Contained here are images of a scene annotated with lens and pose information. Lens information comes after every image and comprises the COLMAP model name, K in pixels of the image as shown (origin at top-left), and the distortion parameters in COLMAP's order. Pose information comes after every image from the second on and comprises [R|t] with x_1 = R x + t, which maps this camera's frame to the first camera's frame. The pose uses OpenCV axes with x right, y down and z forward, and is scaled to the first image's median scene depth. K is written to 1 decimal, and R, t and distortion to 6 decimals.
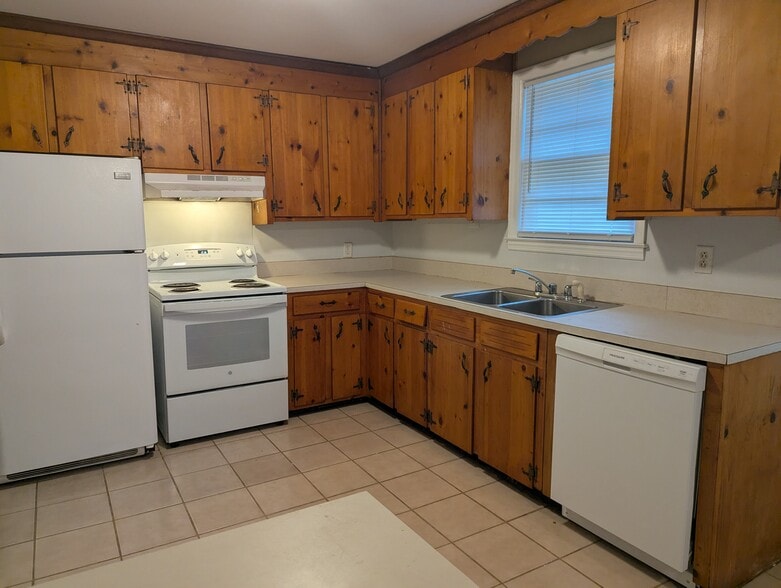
lens RADIAL K [[556.5, 0, 380.2], [0, 556.5, 292.6], [0, 0, 1]] dist [0.035532, -0.004412]
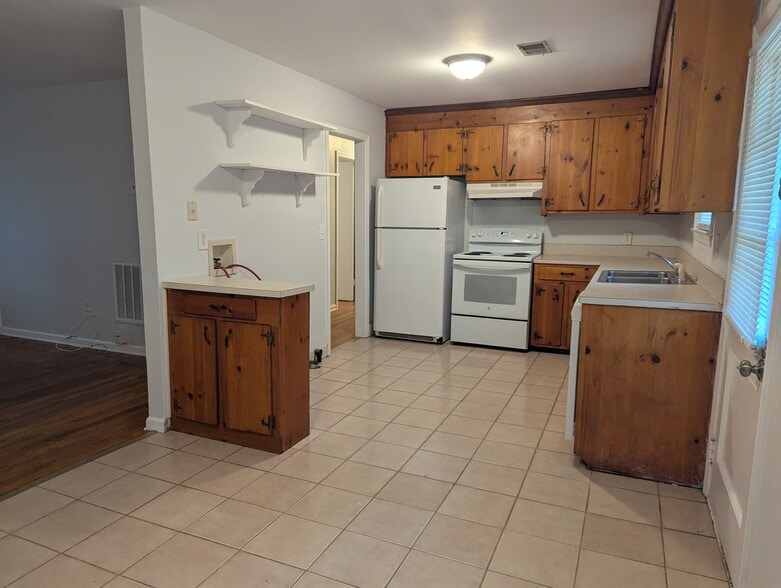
lens RADIAL K [[556.5, 0, 380.2], [0, 556.5, 292.6], [0, 0, 1]] dist [0.035532, -0.004412]
pose [[0.579300, 0.126304, -0.805270, 0.800561], [-0.121764, 0.990246, 0.067722, 0.029002], [0.805969, 0.058822, 0.589028, -0.178701]]
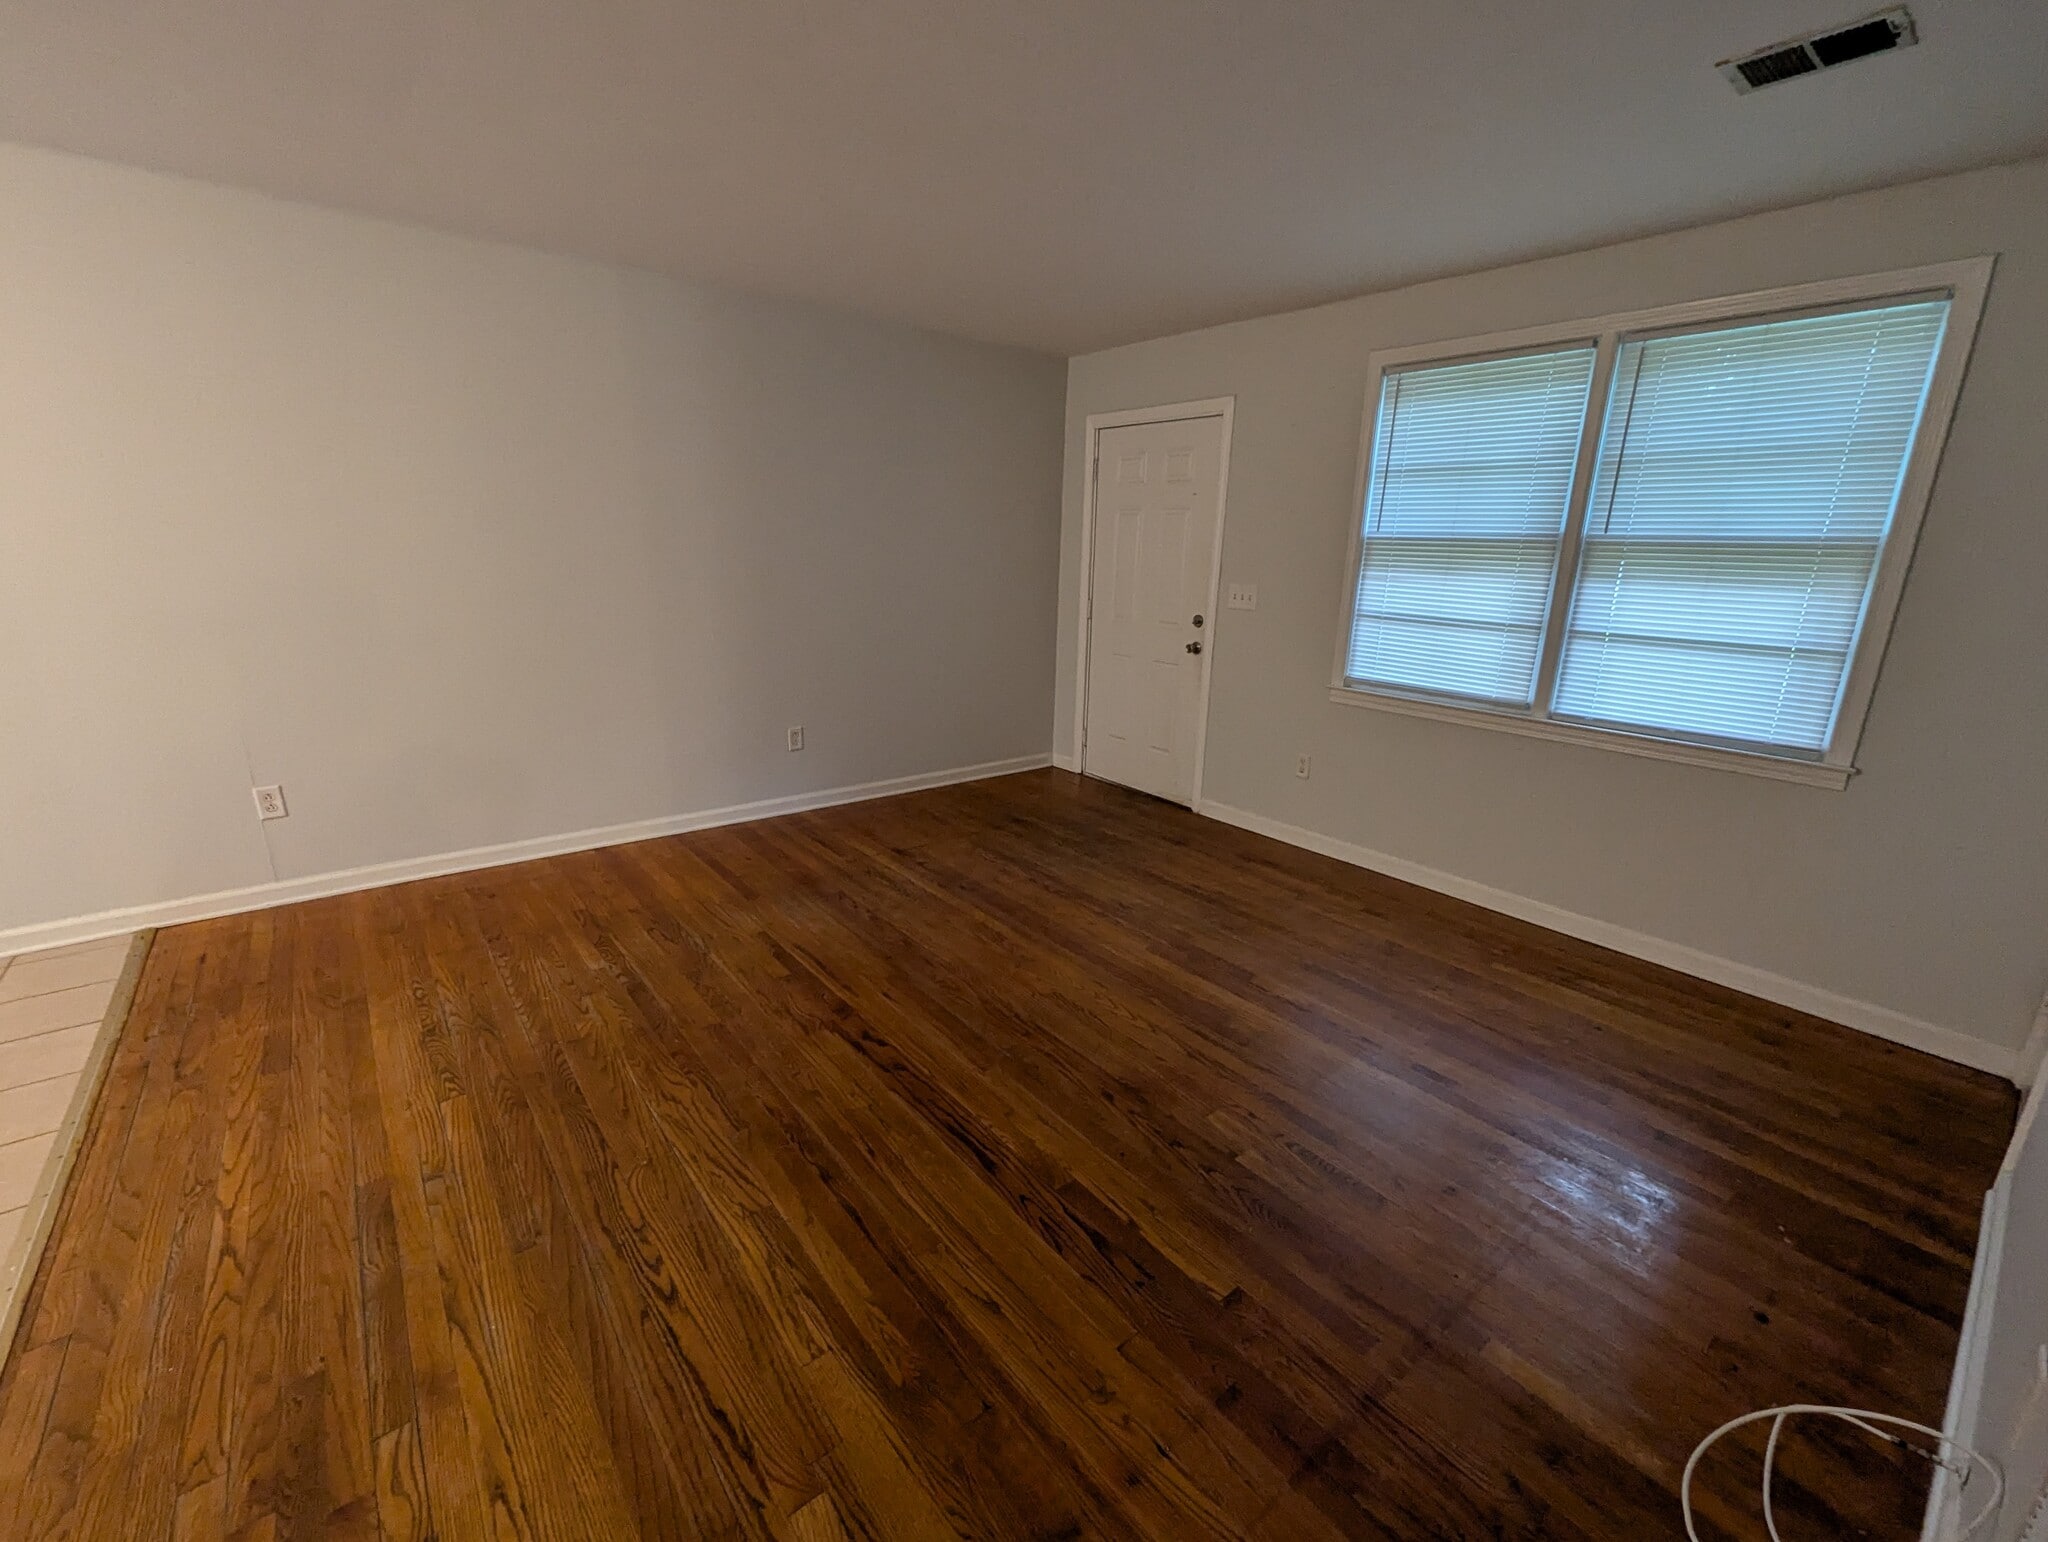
lens RADIAL K [[838.2, 0, 1037.8], [0, 838.2, 779.4], [0, 0, 1]] dist [-0.000522, 0.000002]
pose [[-0.986088, 0.016422, -0.165408, -0.468775], [-0.051232, 0.916636, 0.396427, -0.035395], [0.158129, 0.399386, -0.903043, 0.200496]]
